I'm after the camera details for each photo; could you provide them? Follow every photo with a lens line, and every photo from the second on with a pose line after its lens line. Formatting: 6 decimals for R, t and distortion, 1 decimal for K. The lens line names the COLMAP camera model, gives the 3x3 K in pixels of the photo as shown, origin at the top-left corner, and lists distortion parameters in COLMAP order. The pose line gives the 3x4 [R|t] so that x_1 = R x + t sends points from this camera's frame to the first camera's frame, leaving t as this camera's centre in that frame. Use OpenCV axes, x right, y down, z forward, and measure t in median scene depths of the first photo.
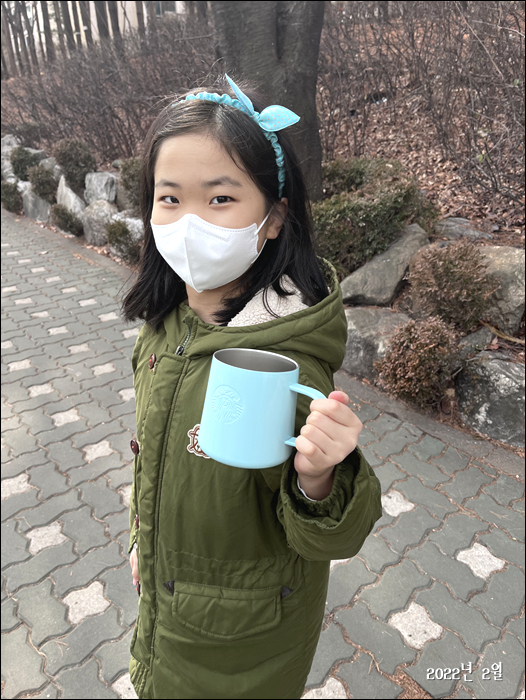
lens RADIAL K [[505.6, 0, 264.2], [0, 505.6, 332.7], [0, 0, 1]] dist [0.061570, -0.056389]
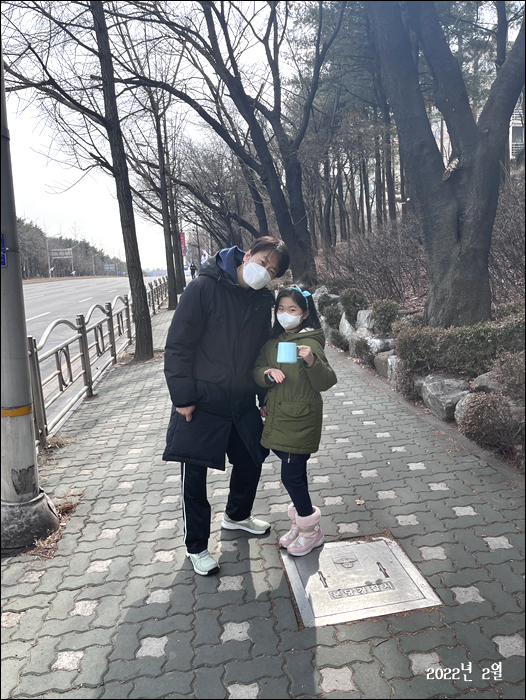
lens RADIAL K [[505.6, 0, 264.2], [0, 505.6, 332.7], [0, 0, 1]] dist [0.061570, -0.056389]
pose [[0.830212, 0.028193, -0.556735, 0.254741], [-0.172465, 0.962711, -0.208431, 0.104931], [0.530098, 0.269060, 0.804116, -0.311756]]
